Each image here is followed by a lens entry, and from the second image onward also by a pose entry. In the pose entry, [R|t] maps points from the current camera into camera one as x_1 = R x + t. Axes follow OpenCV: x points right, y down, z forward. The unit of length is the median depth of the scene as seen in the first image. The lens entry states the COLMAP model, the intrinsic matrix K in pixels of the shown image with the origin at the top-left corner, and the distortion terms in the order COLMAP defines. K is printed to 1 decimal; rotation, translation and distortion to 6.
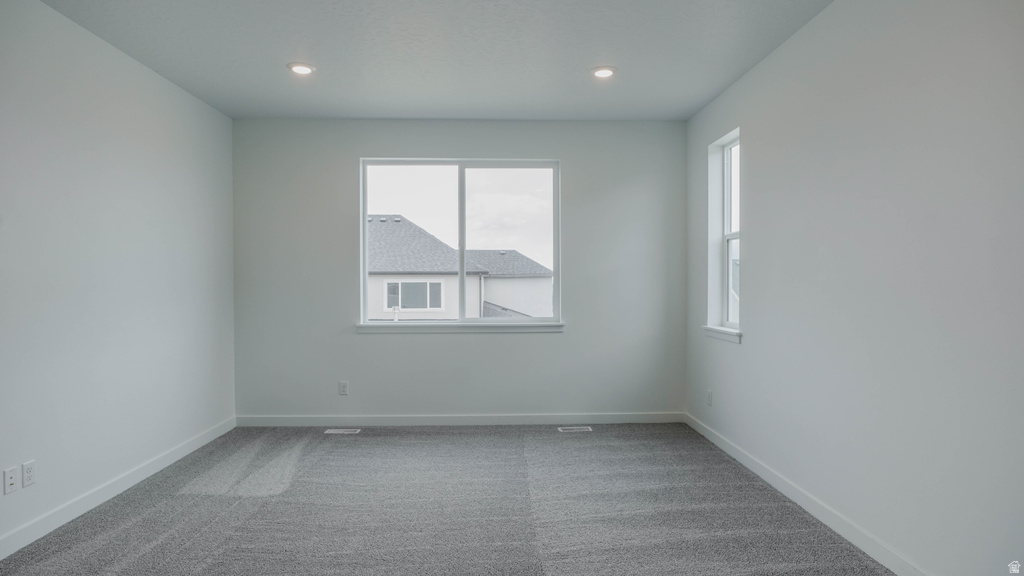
lens RADIAL K [[552.4, 0, 514.5], [0, 552.4, 293.5], [0, 0, 1]] dist [-0.039641, 0.008976]
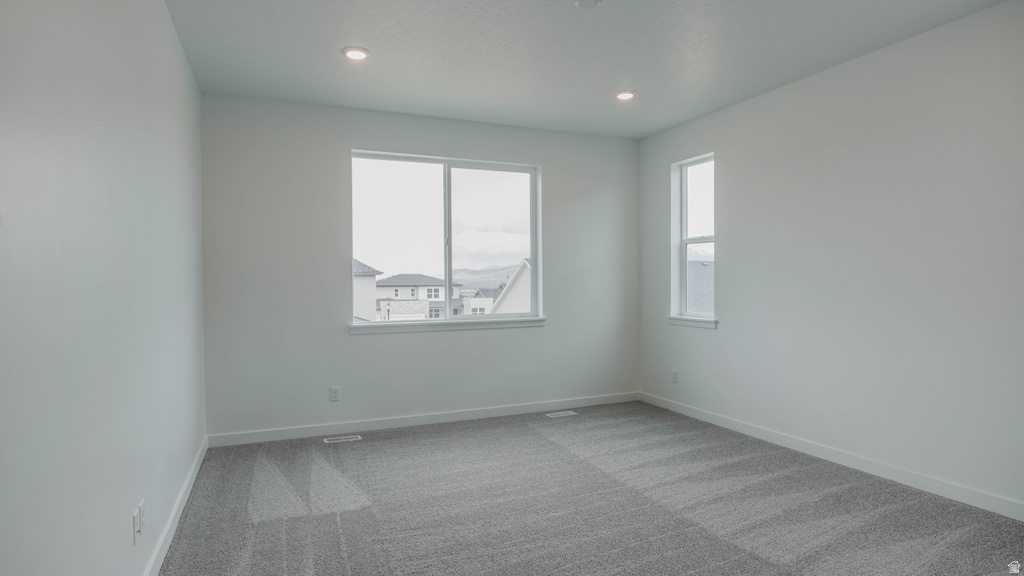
lens RADIAL K [[552.4, 0, 498.8], [0, 552.4, 290.1], [0, 0, 1]] dist [-0.039641, 0.008976]
pose [[0.932518, -0.011166, 0.360950, -0.426588], [0.013516, 0.999901, -0.003987, 0.003671], [-0.360870, 0.008597, 0.932577, 0.027333]]
